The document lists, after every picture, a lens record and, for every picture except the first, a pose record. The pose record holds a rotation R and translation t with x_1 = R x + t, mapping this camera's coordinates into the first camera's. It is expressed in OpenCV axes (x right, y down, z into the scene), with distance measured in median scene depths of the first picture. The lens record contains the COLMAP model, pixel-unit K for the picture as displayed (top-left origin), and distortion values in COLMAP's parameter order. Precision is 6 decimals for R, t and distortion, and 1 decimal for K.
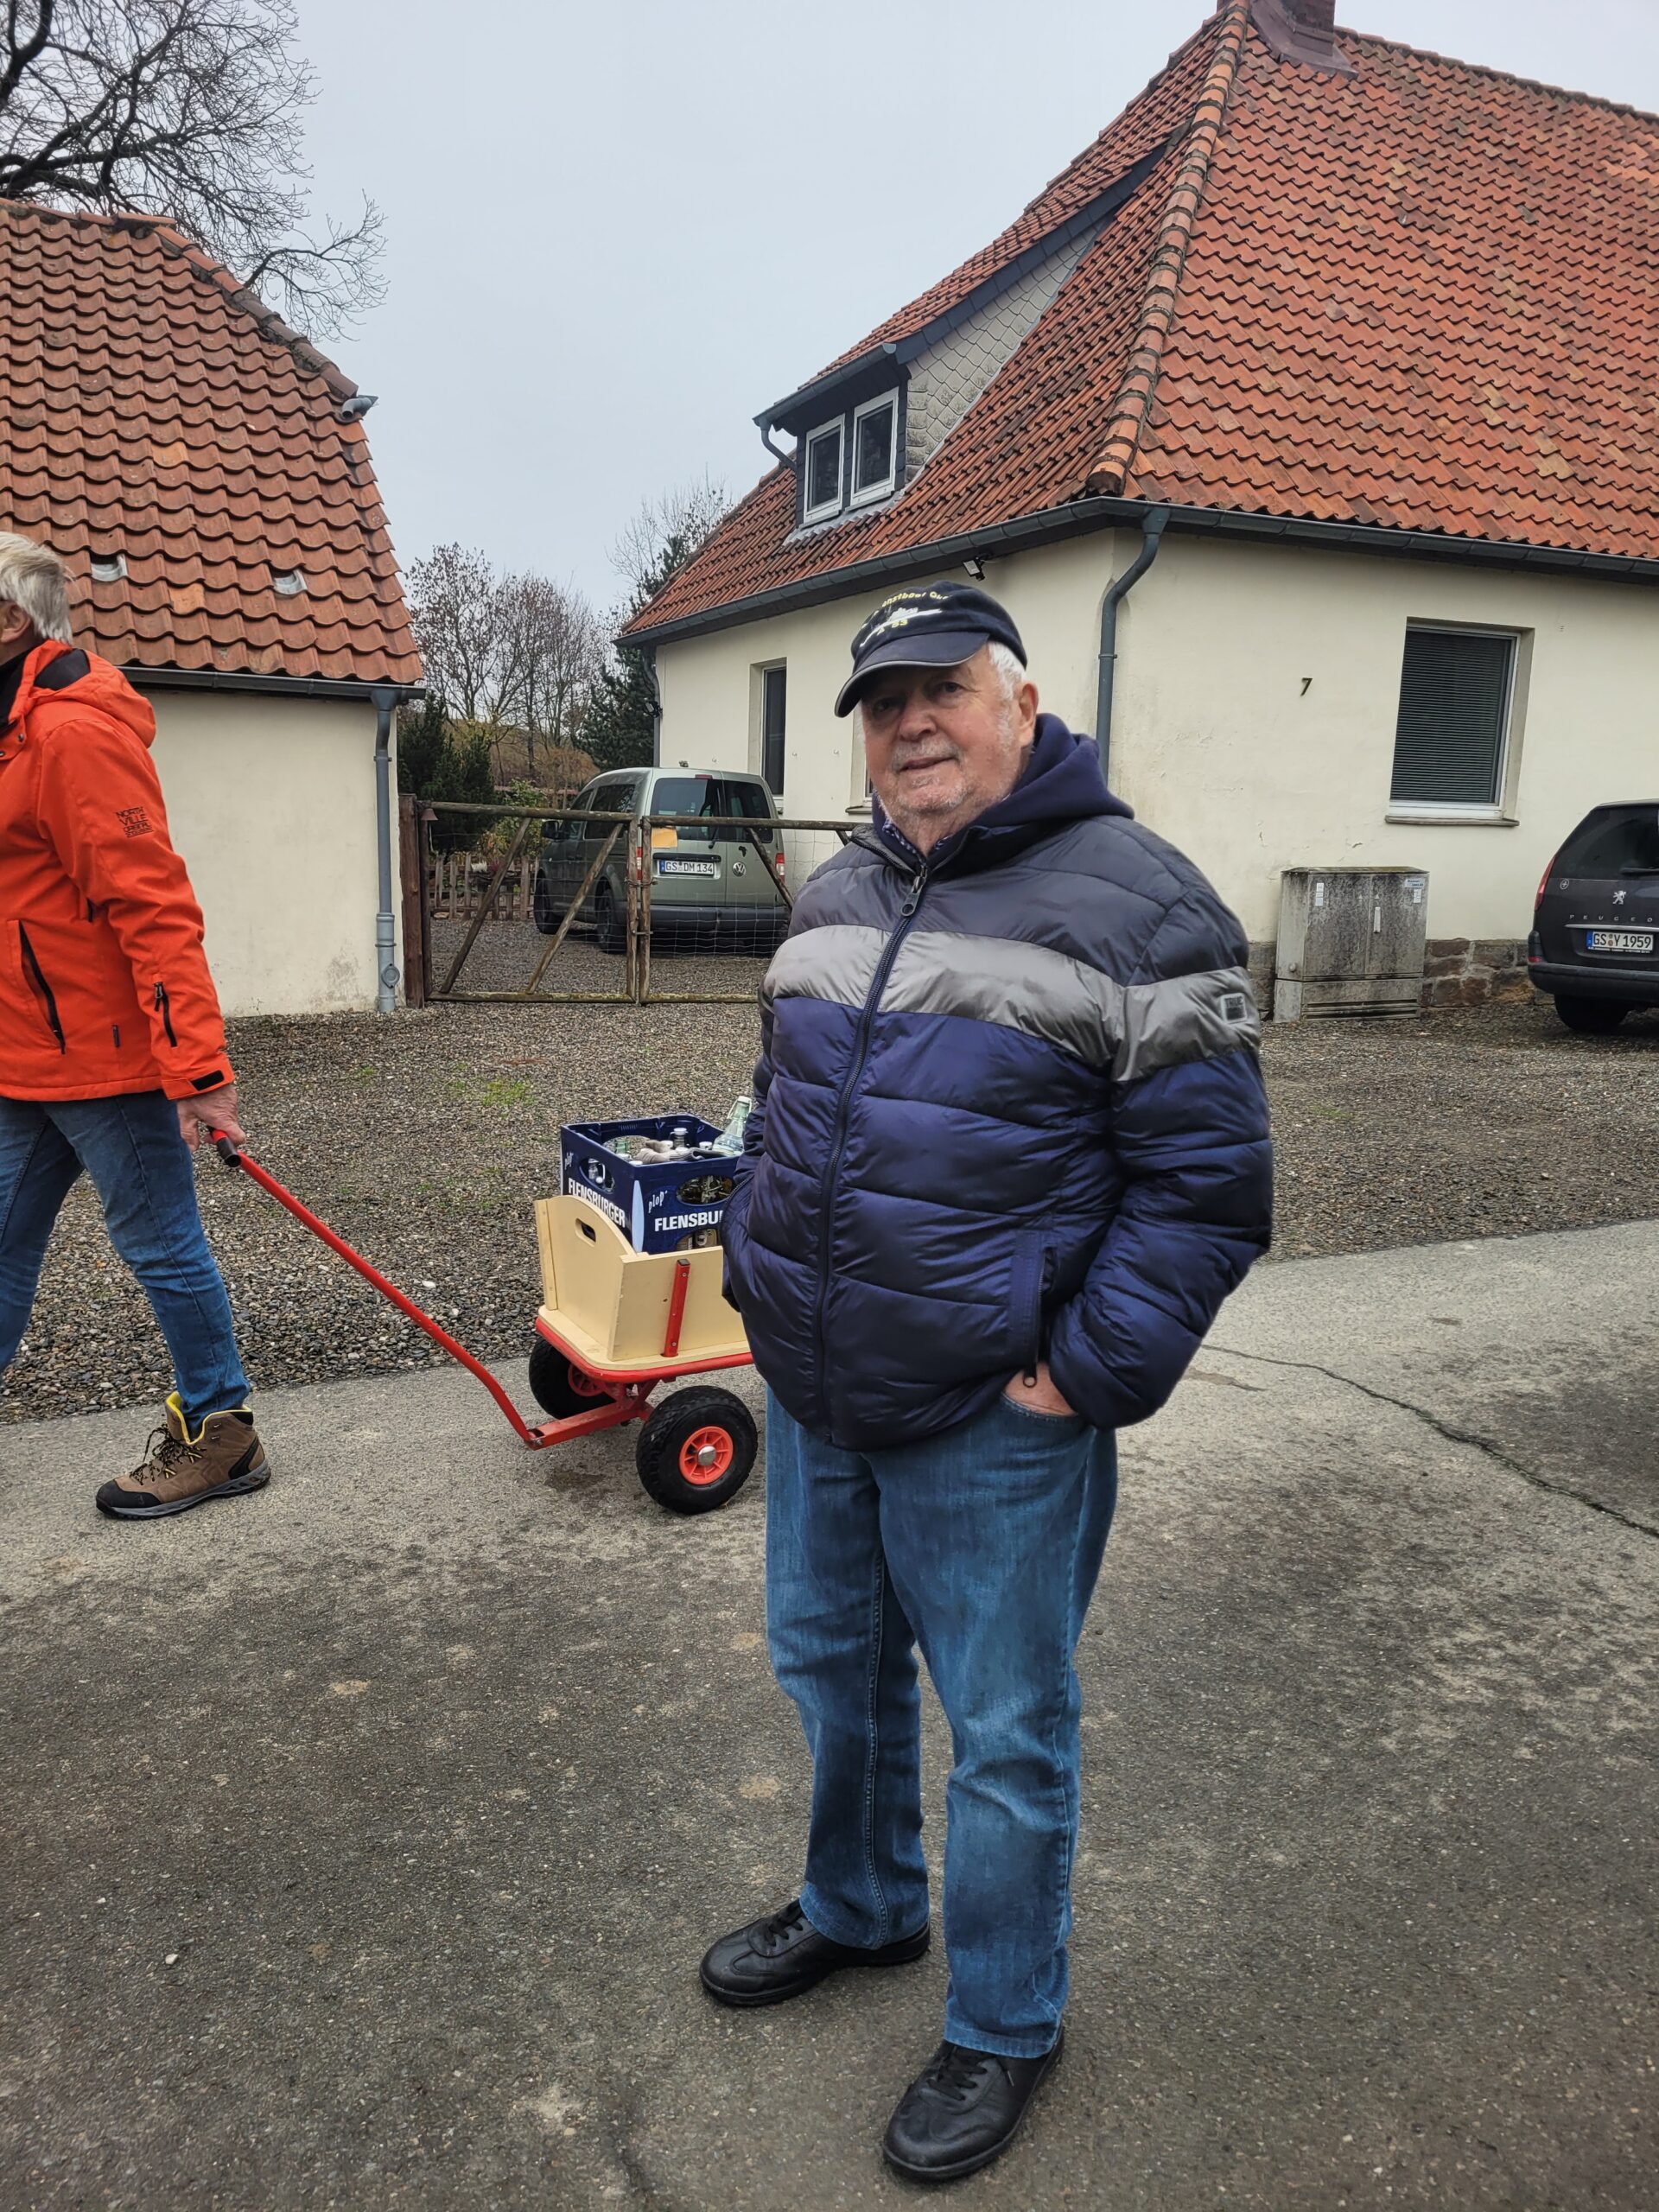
lens RADIAL K [[1651.6, 0, 824.4], [0, 1651.6, 1128.7], [0, 0, 1]] dist [0.039051, -0.039292]
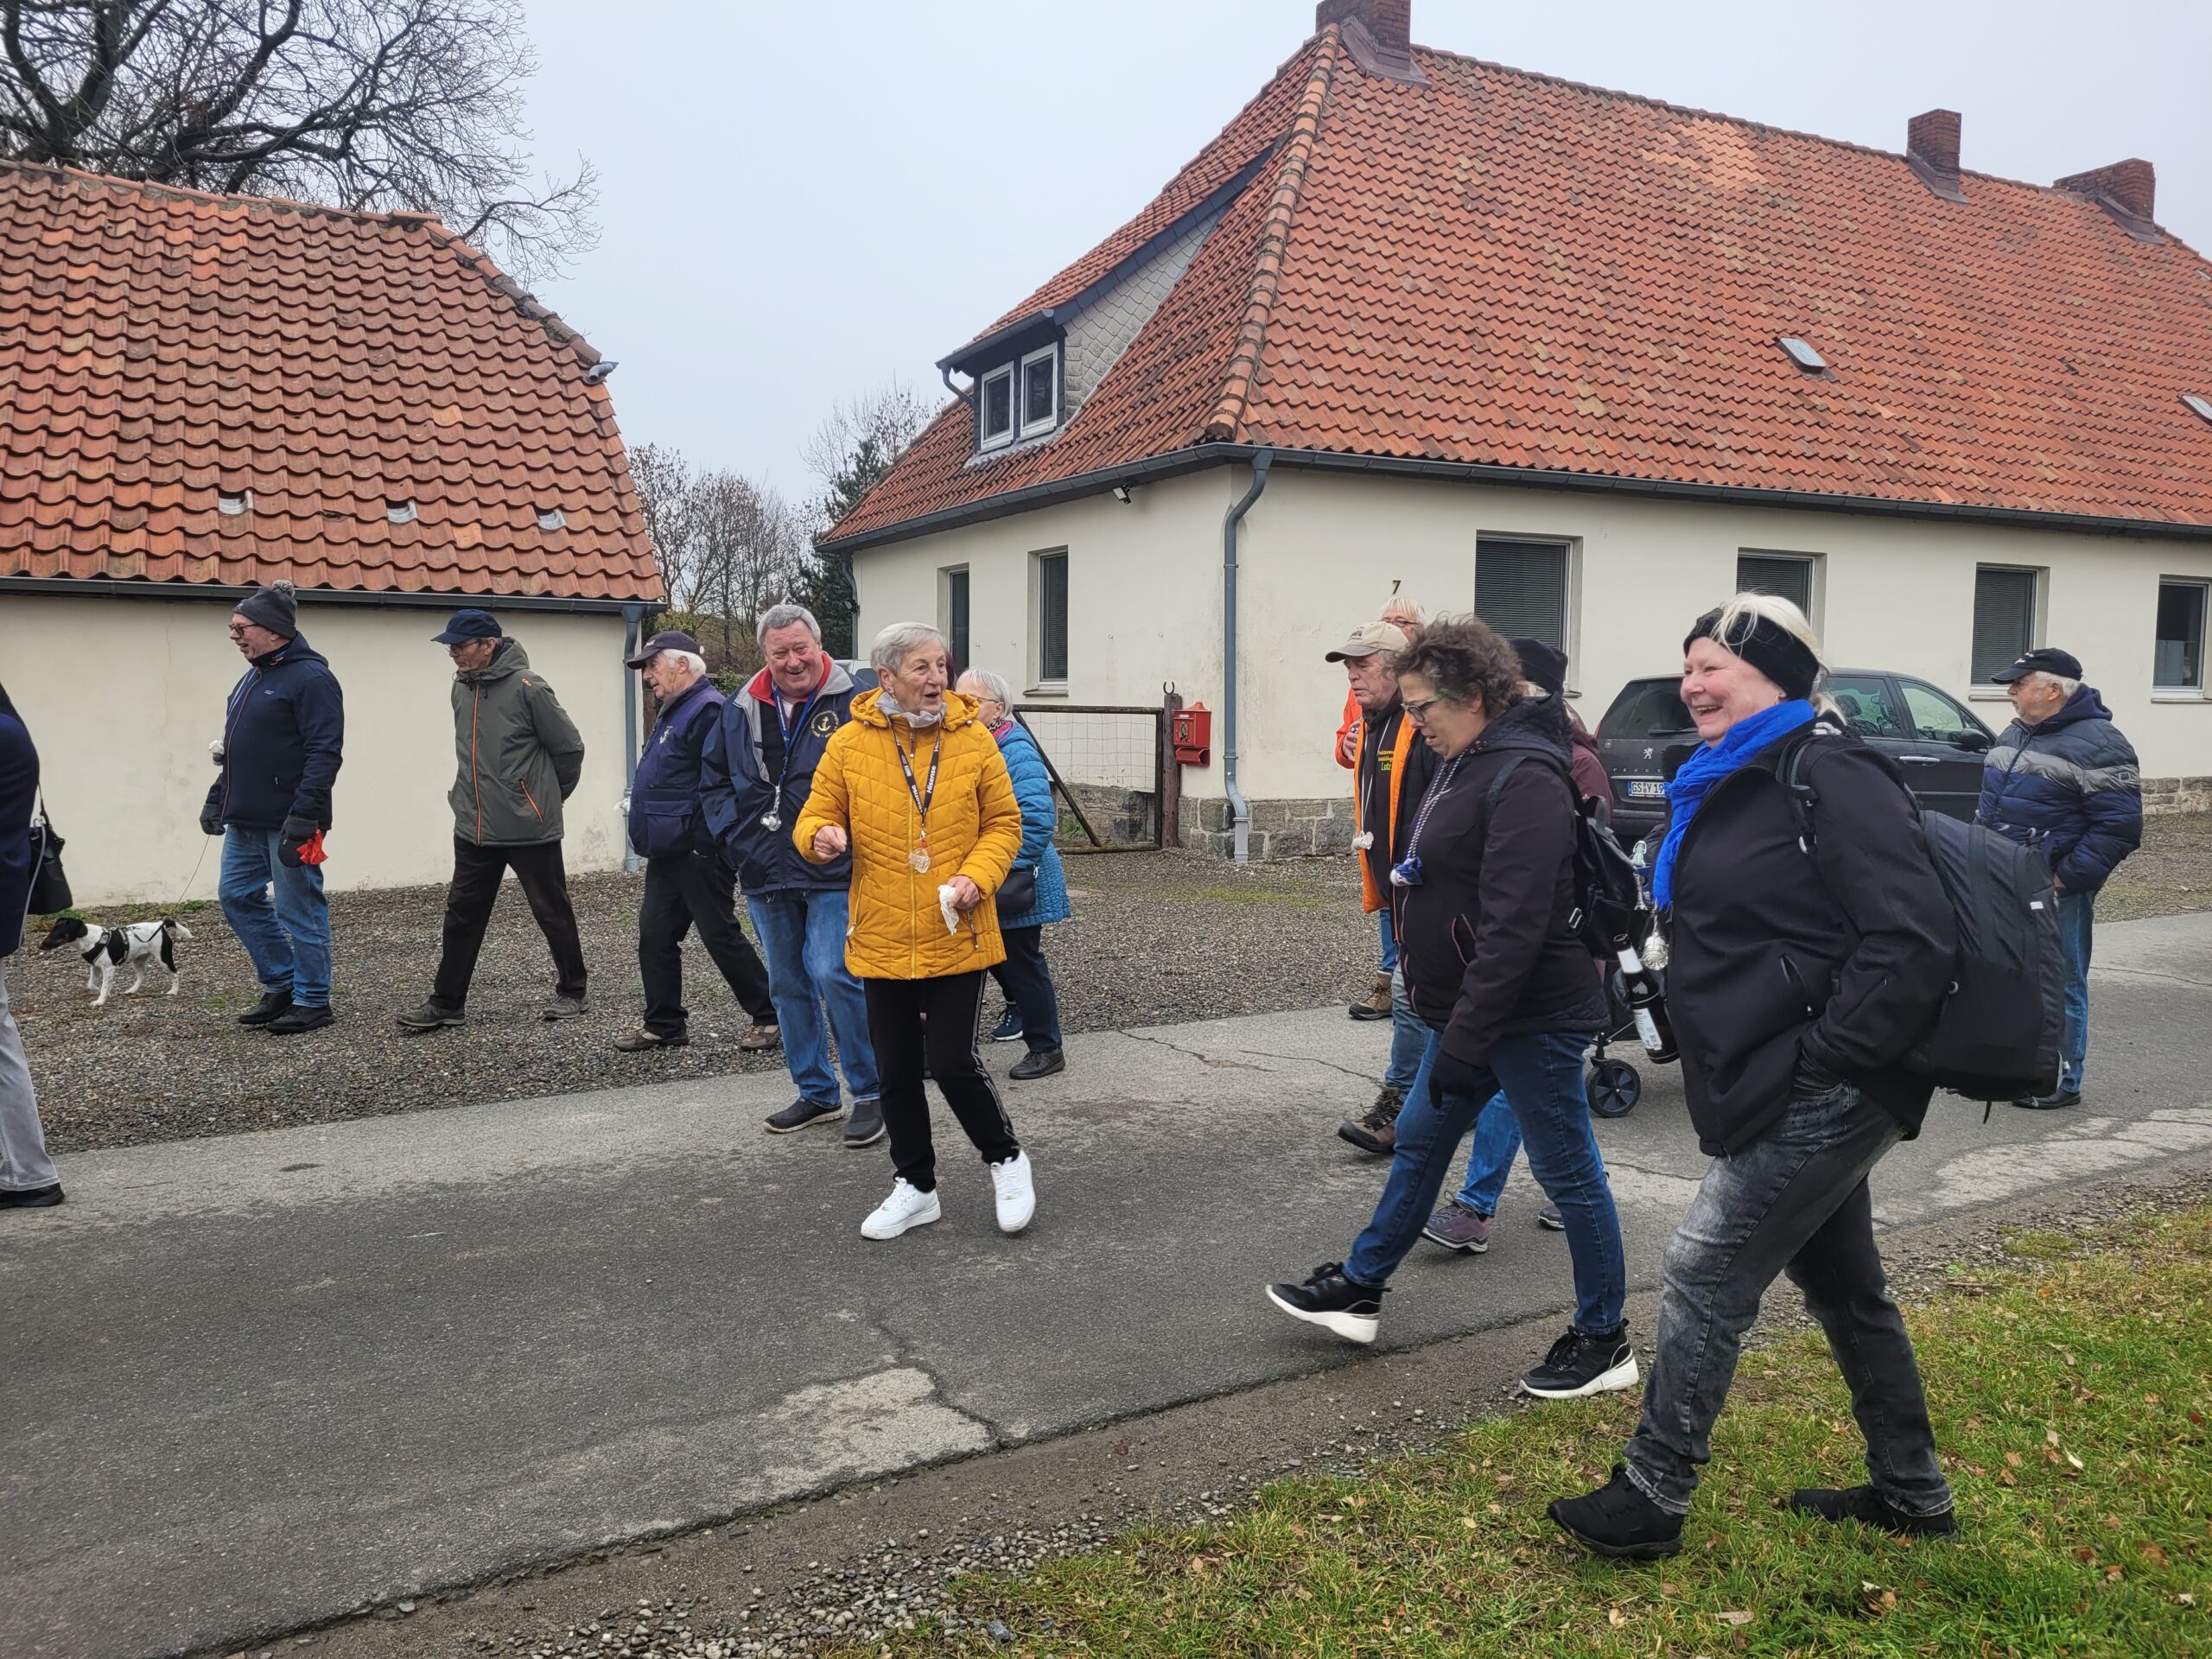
lens RADIAL K [[1651.6, 0, 1116.6], [0, 1651.6, 848.1], [0, 0, 1]] dist [0.039051, -0.039292]
pose [[0.998028, -0.025680, 0.057269, 0.011140], [0.030913, 0.995237, -0.092456, 0.027898], [-0.054622, 0.094044, 0.994069, -0.166554]]
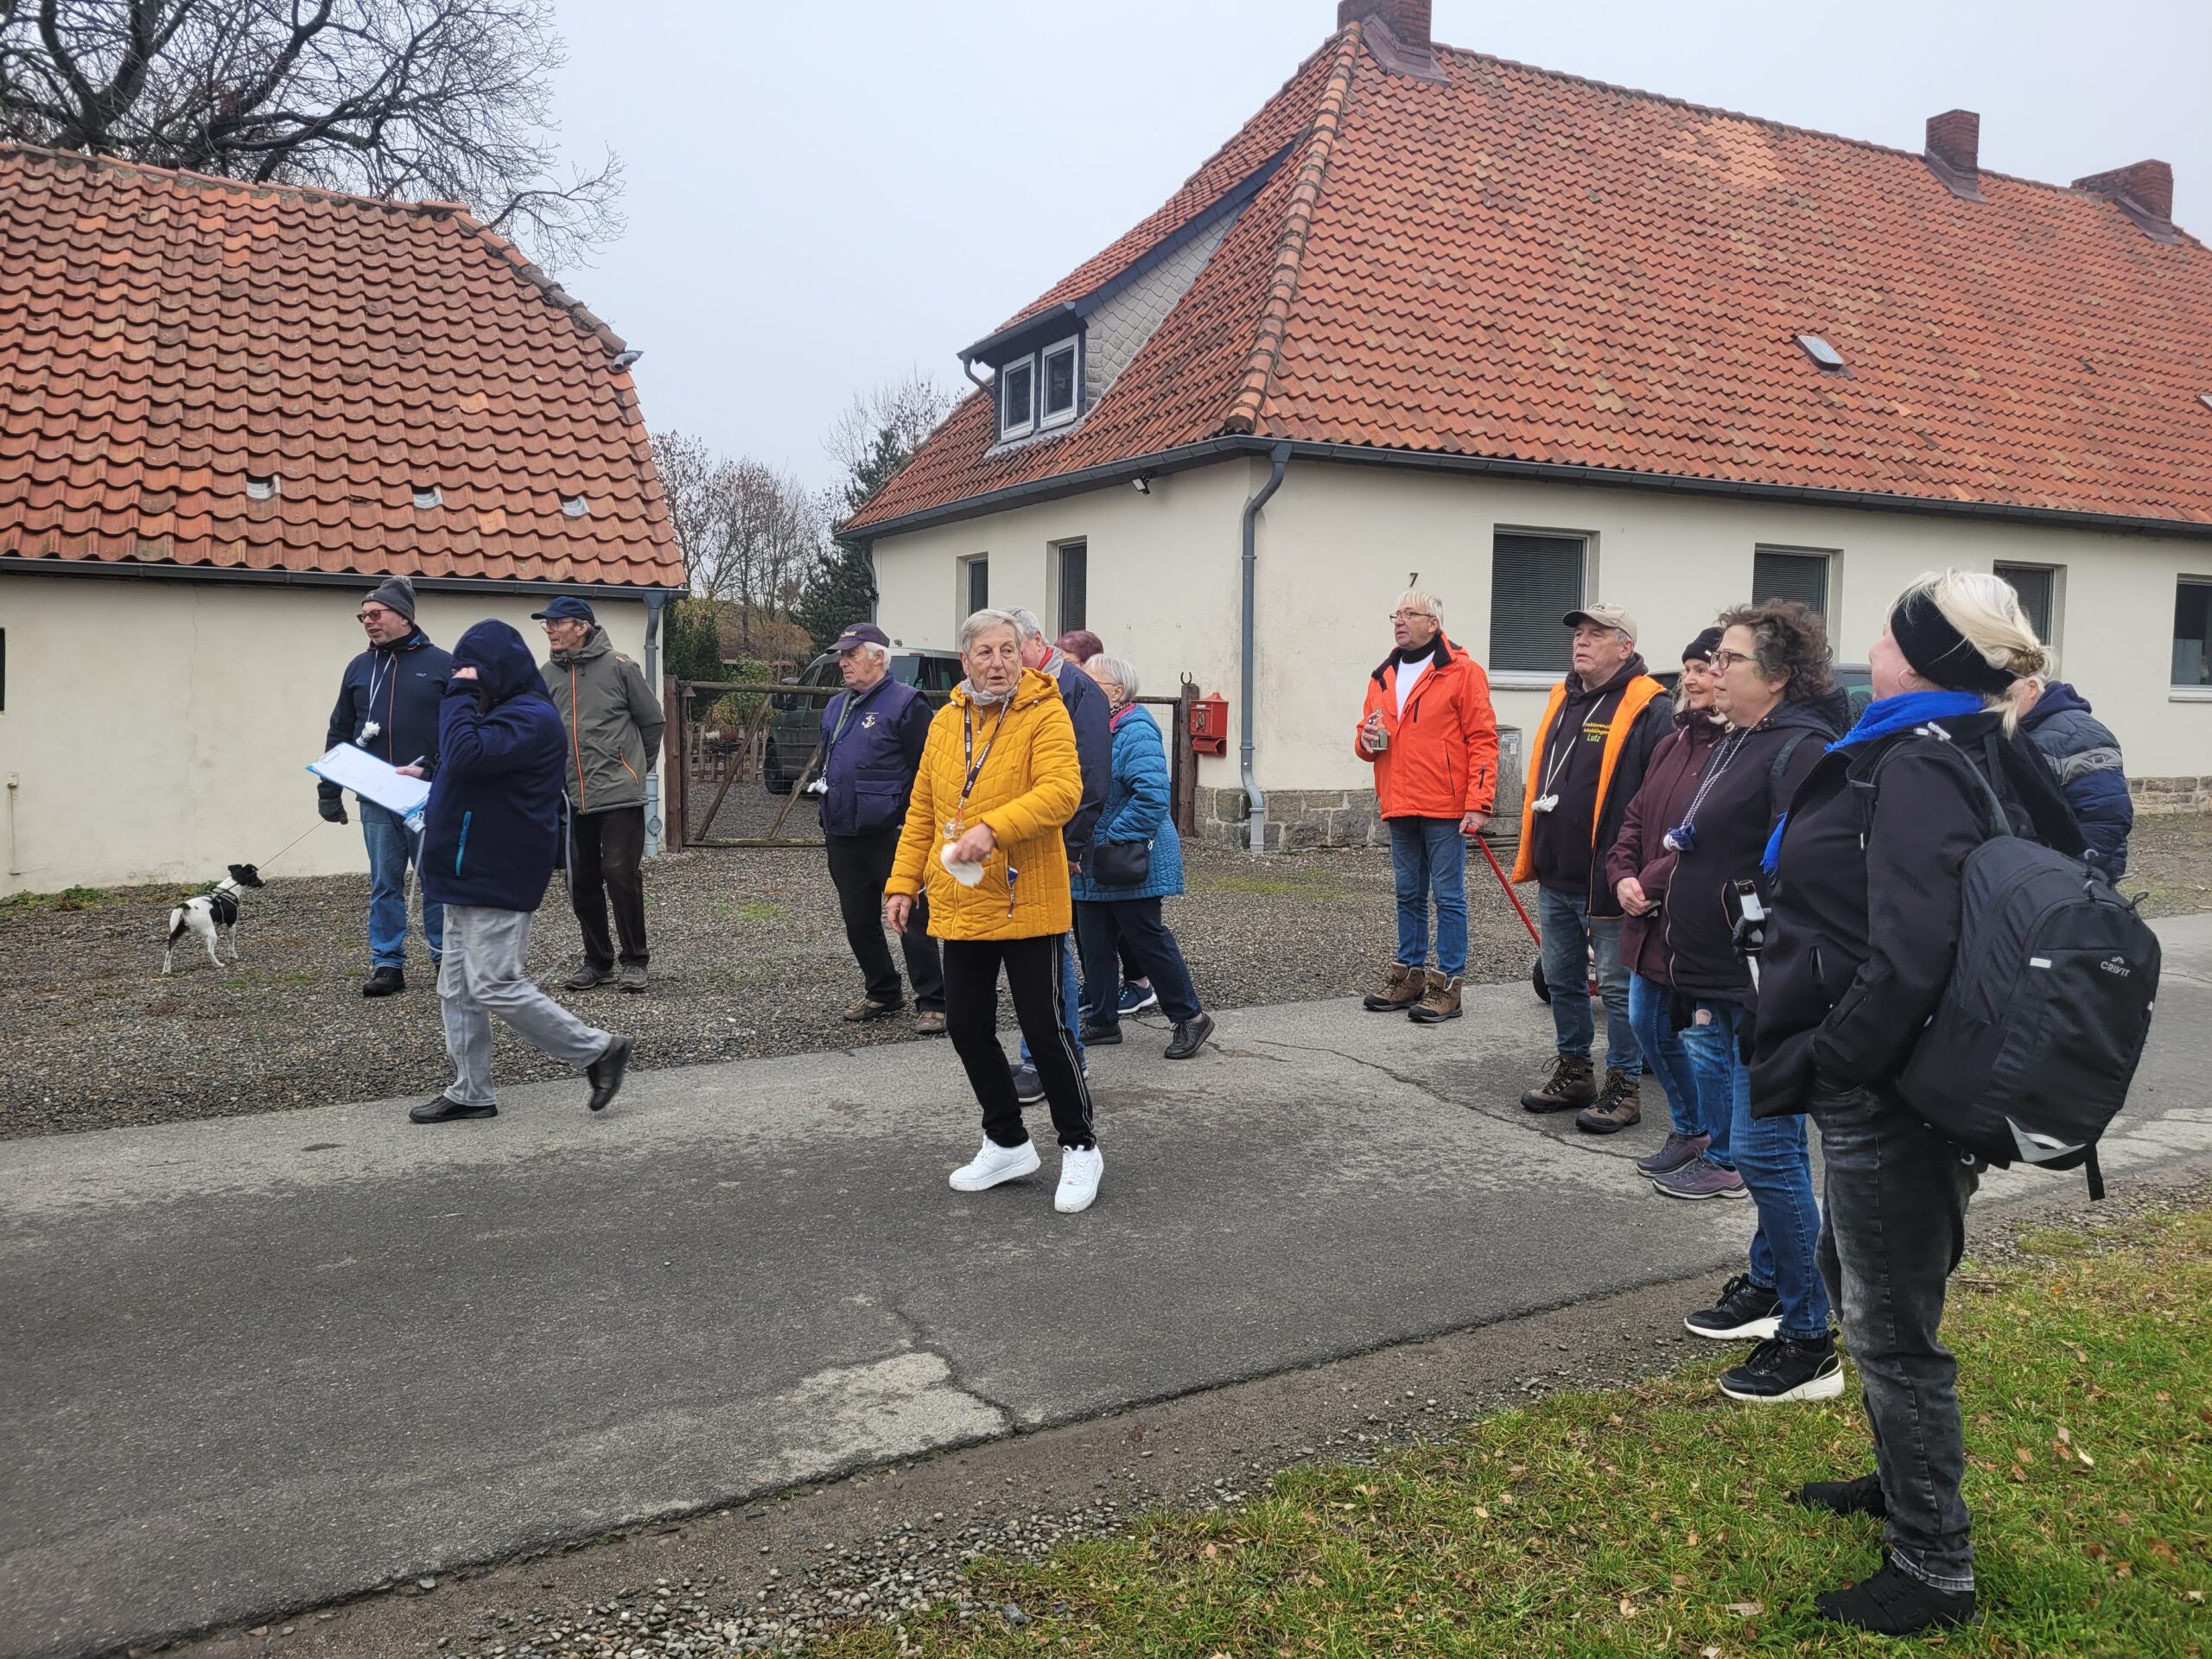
lens RADIAL K [[1651.6, 0, 1121.6], [0, 1651.6, 813.1], [0, 0, 1]] dist [0.039051, -0.039292]
pose [[0.998550, -0.015832, 0.051449, 0.010283], [0.021268, 0.994043, -0.106891, 0.027965], [-0.049450, 0.107830, 0.992939, -0.169558]]
